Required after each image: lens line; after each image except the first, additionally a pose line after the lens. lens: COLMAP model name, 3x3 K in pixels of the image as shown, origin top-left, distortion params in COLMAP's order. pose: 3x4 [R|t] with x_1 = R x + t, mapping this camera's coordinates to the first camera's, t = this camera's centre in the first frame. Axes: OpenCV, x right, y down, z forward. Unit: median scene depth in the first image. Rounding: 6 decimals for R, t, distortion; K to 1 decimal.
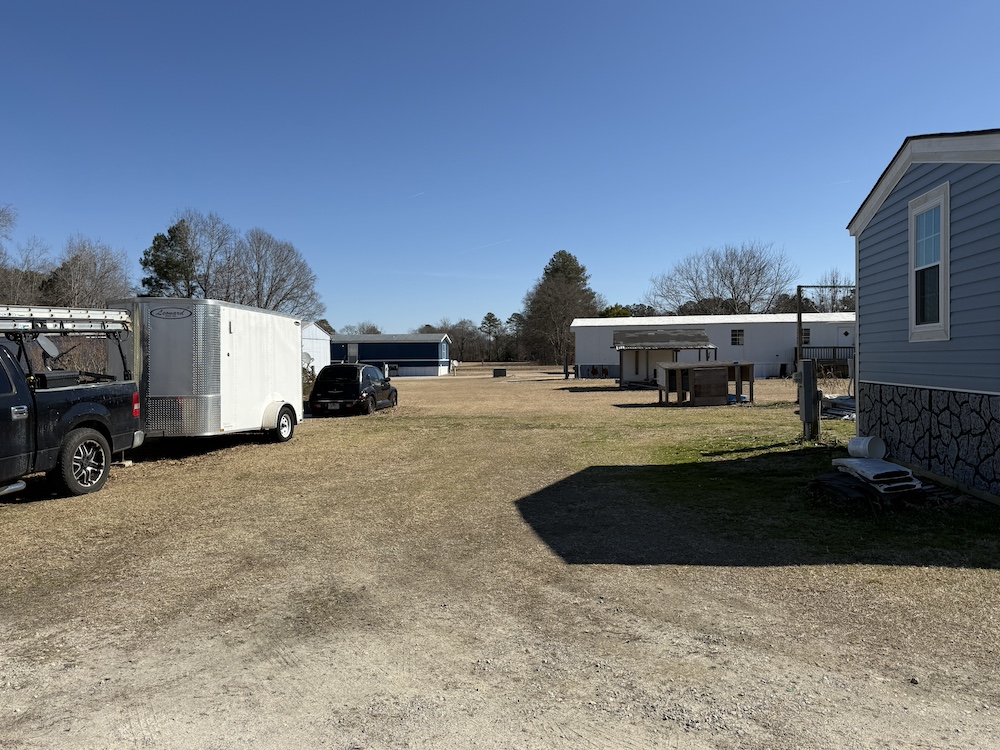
lens RADIAL K [[733.9, 0, 502.4], [0, 733.9, 379.8], [0, 0, 1]] dist [0.103723, -0.166927]
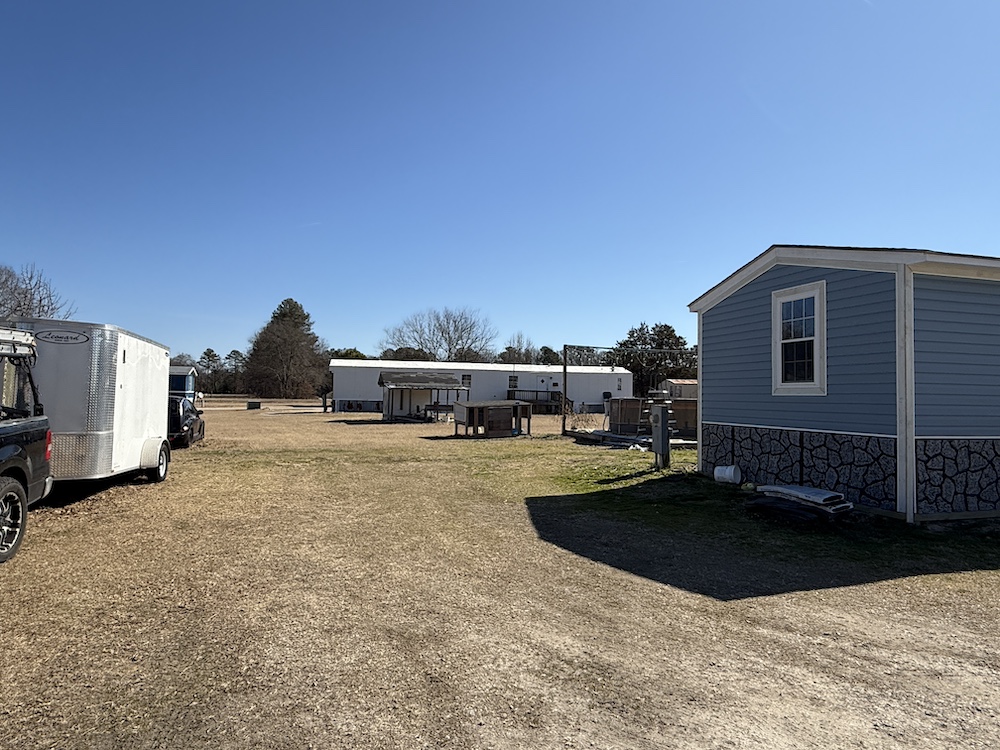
lens RADIAL K [[613.7, 0, 500.0], [0, 613.7, 375.0], [0, 0, 1]] dist [-0.000727, -0.000336]
pose [[0.913238, 0.038545, 0.405599, -0.261250], [-0.013703, 0.997857, -0.063974, -0.006784], [-0.407196, 0.052865, 0.911810, 0.140289]]
